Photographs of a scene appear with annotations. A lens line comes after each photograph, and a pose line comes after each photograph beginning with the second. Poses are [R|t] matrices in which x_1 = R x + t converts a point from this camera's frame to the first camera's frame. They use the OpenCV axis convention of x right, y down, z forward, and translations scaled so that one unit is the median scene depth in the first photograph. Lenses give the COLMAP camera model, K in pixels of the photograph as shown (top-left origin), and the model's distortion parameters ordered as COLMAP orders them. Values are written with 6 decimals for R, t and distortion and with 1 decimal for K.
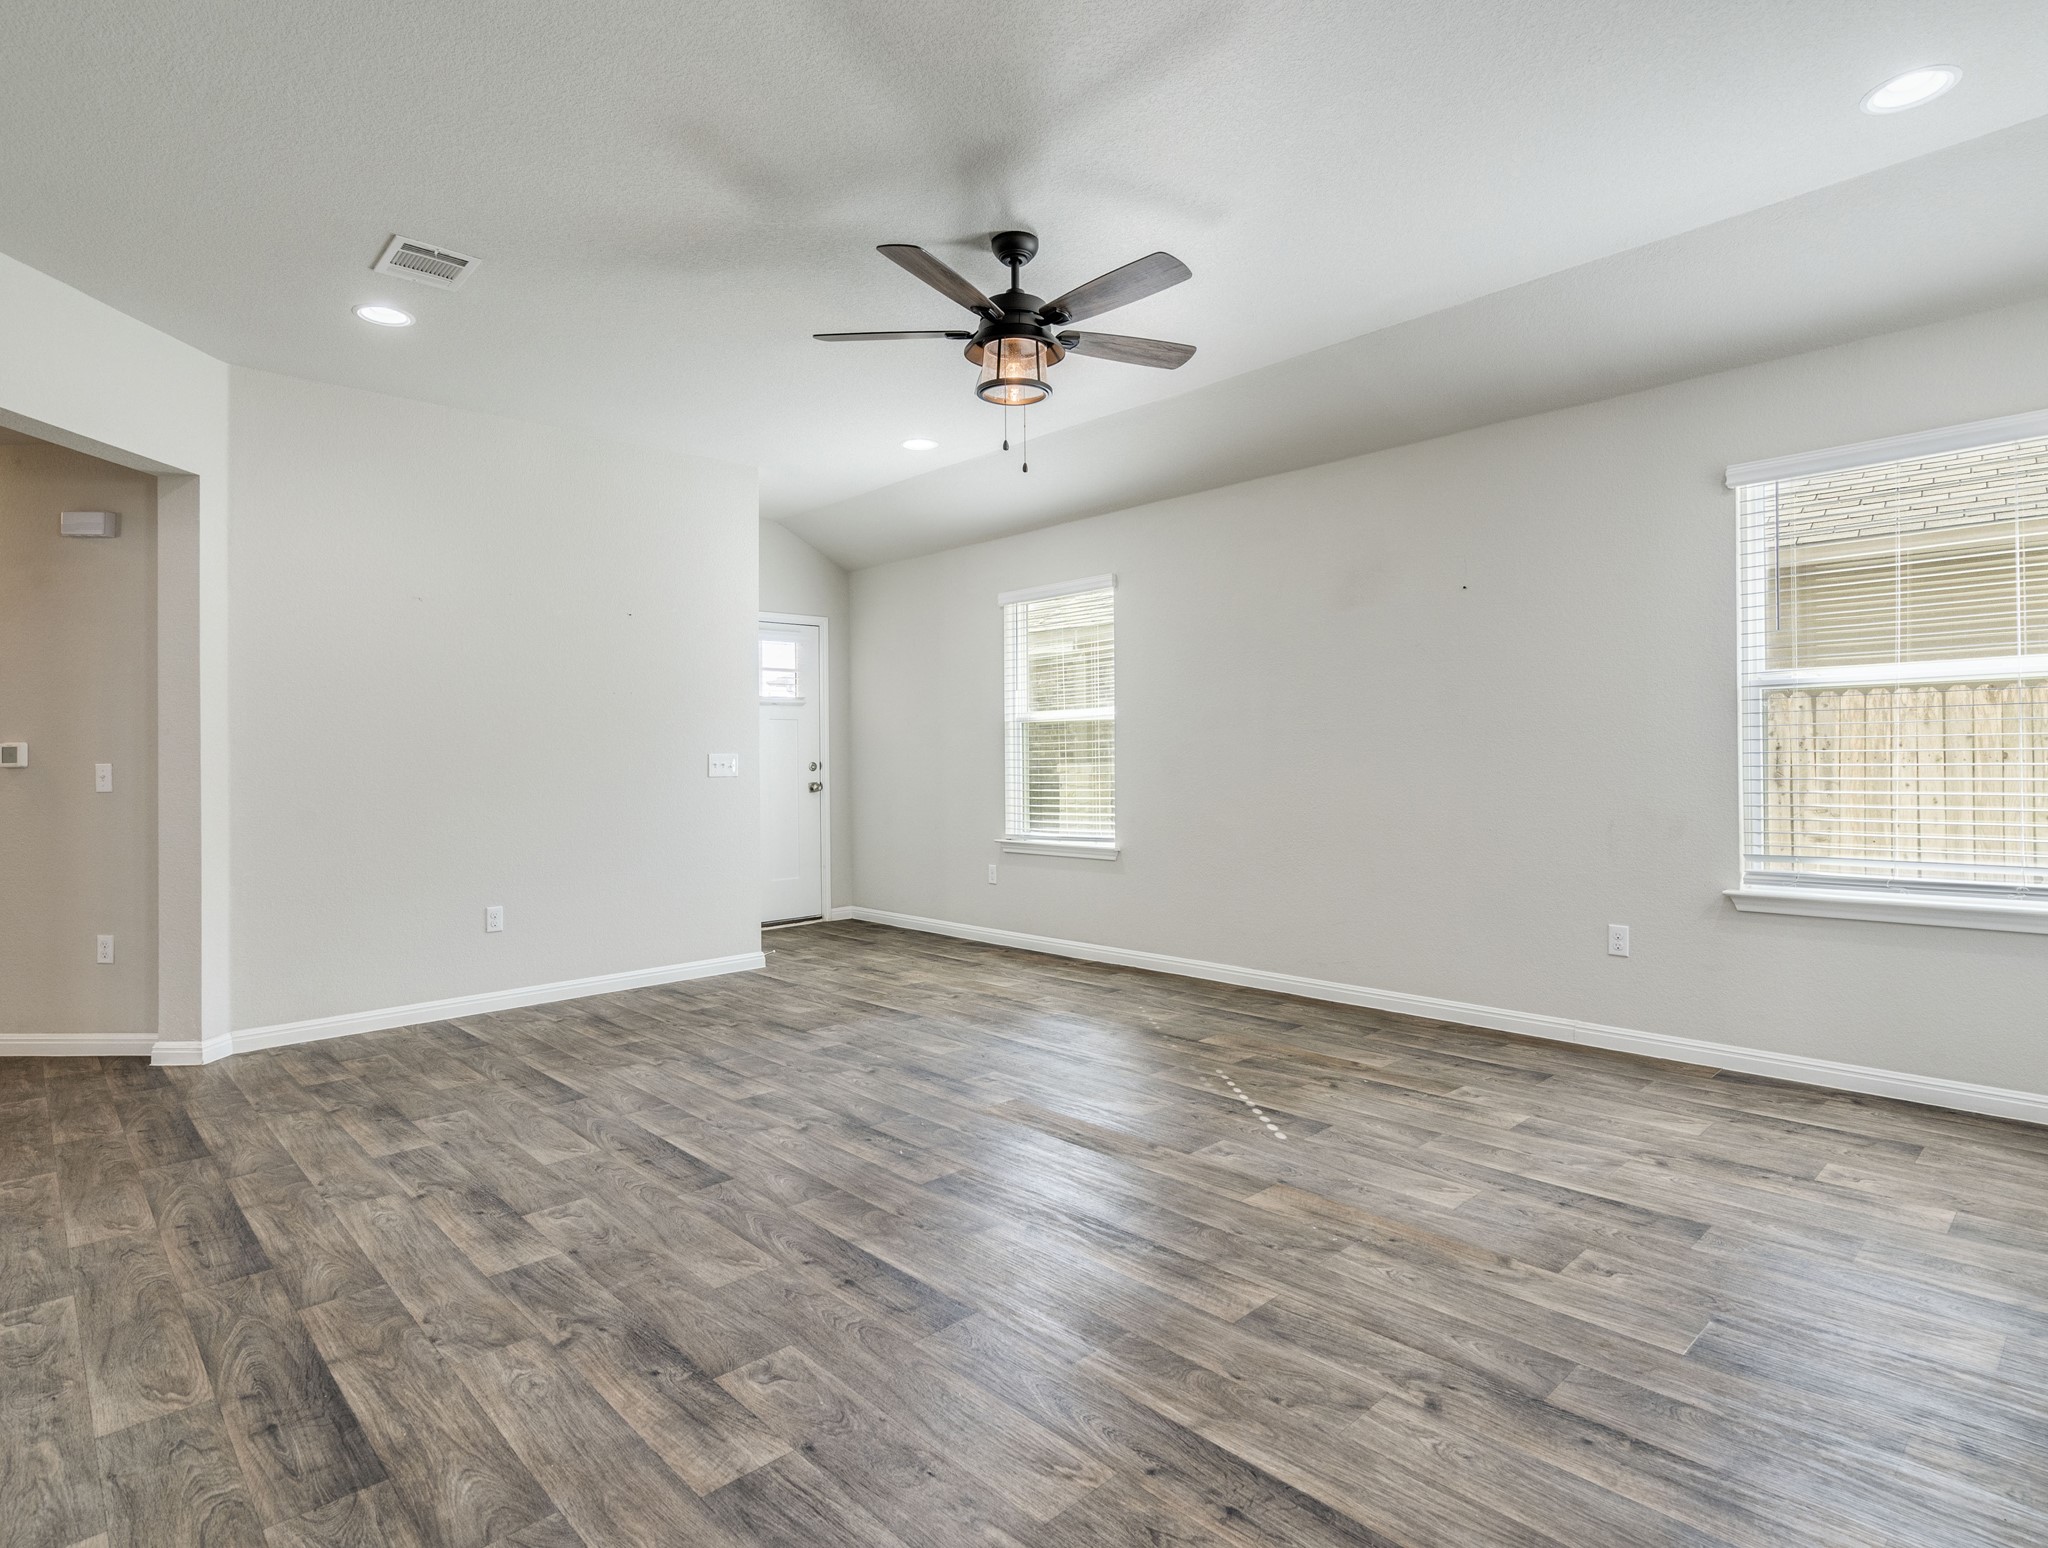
lens RADIAL K [[1084.4, 0, 1032.3], [0, 1084.4, 843.4], [0, 0, 1]] dist [0.000350, 0.000311]
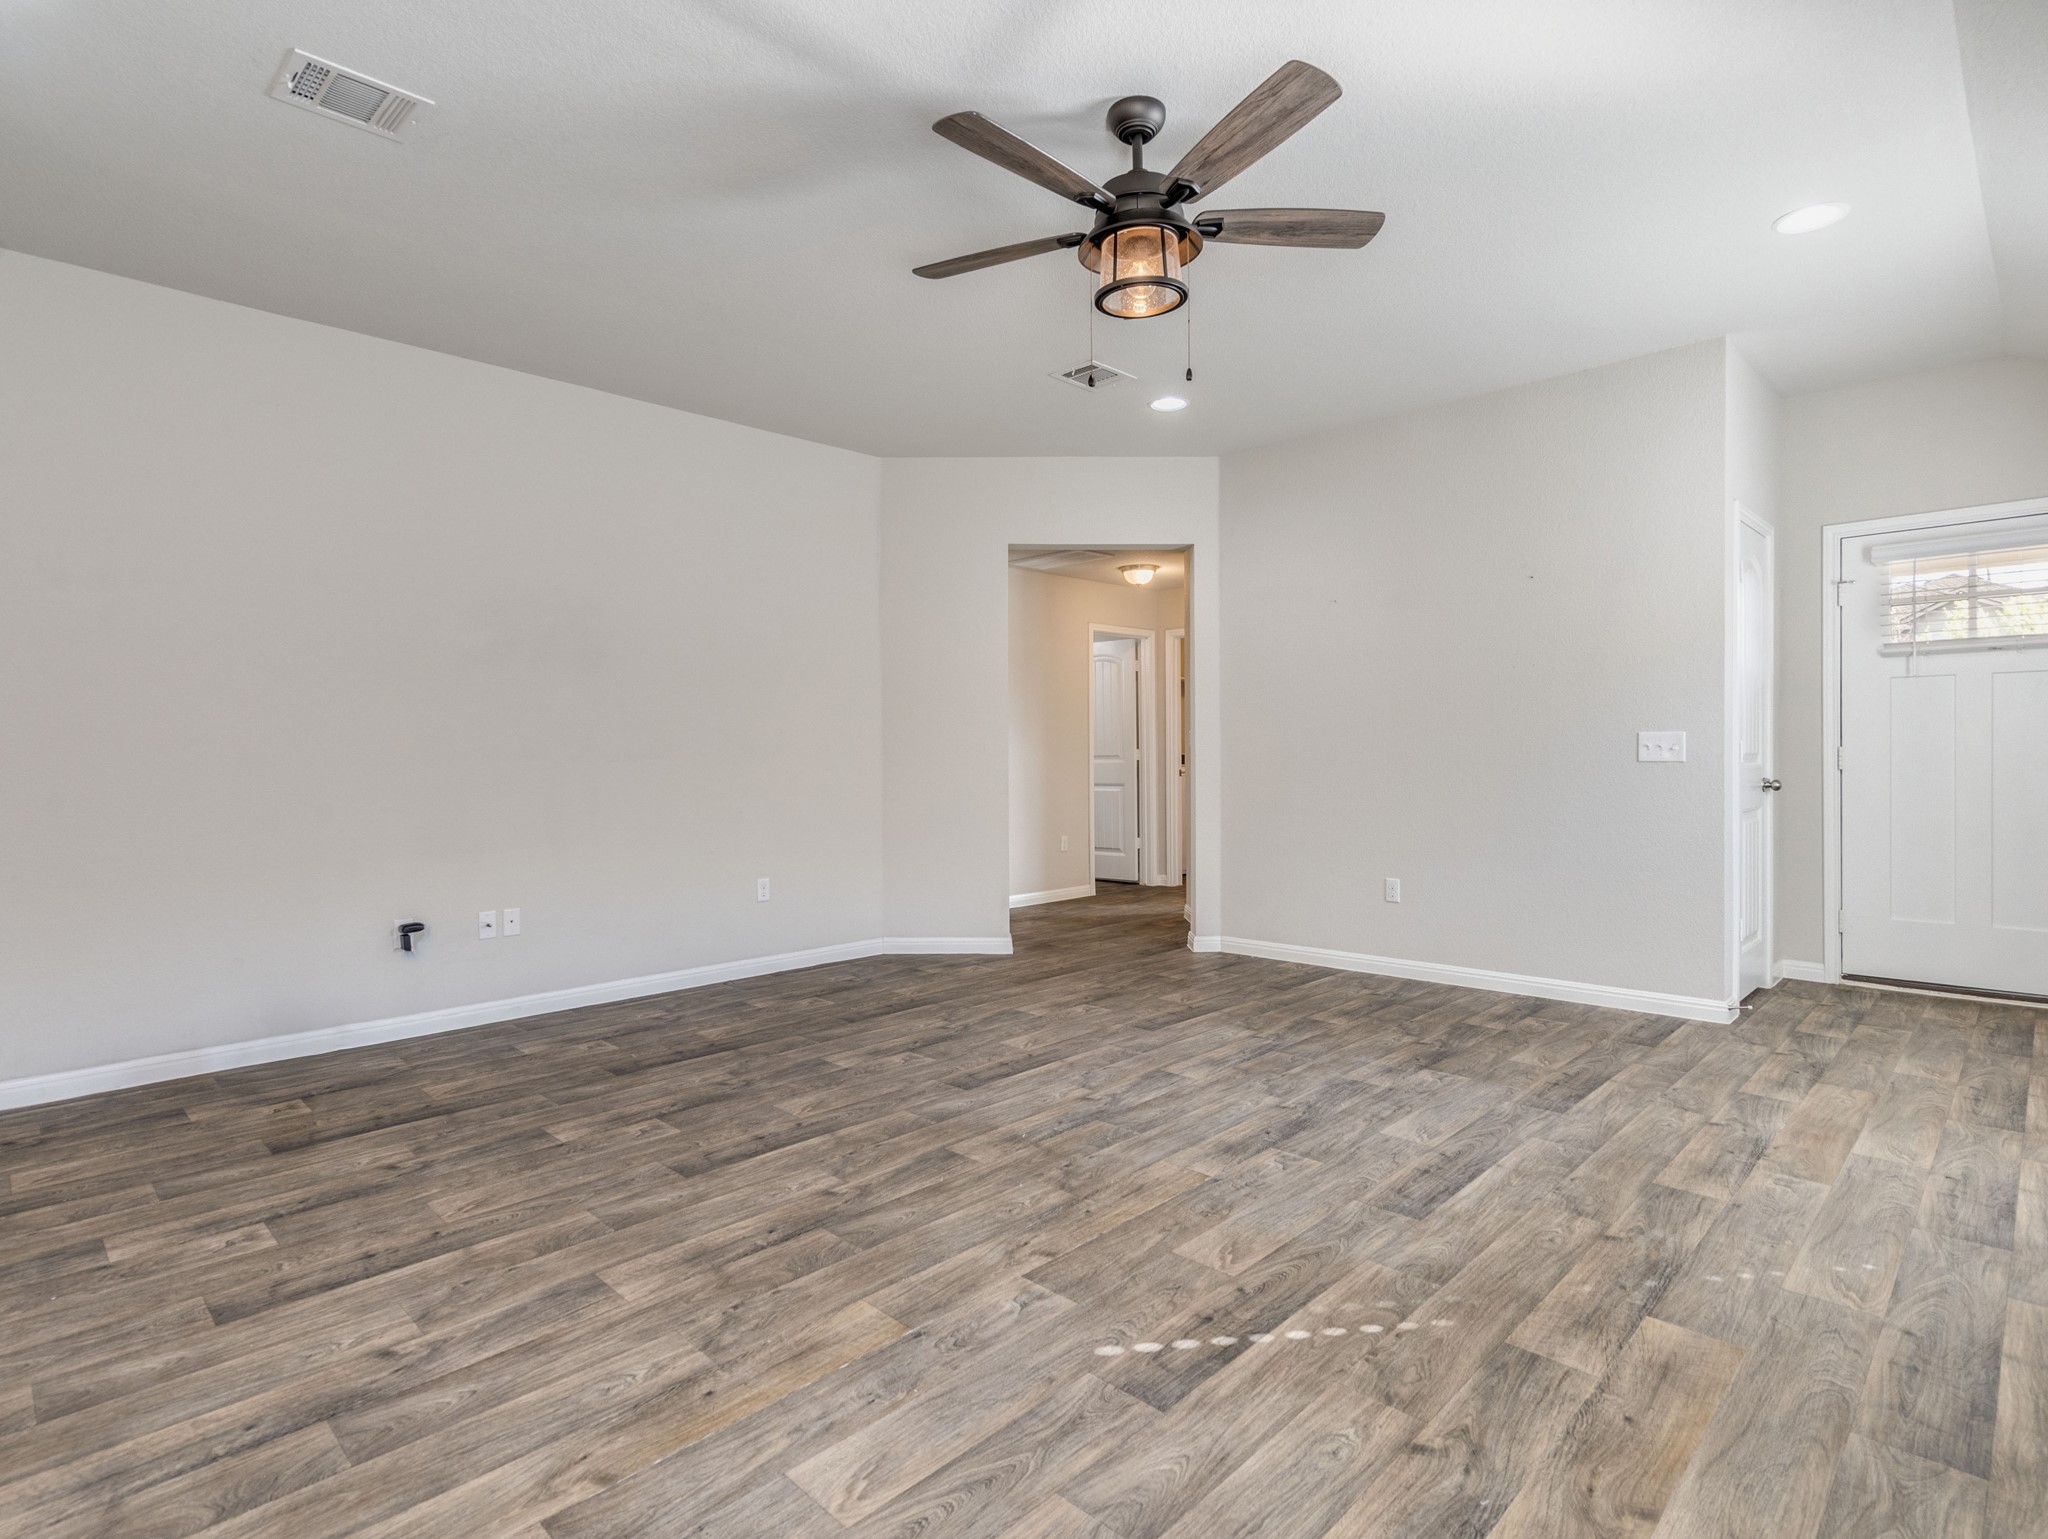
lens RADIAL K [[1057.8, 0, 1018.5], [0, 1057.8, 763.1], [0, 0, 1]] dist [-0.003350, 0.001976]
pose [[0.023543, 0.024016, -0.999434, 0.856824], [-0.067664, 0.997457, 0.022375, -0.085973], [0.997430, 0.067099, 0.025108, 0.936715]]
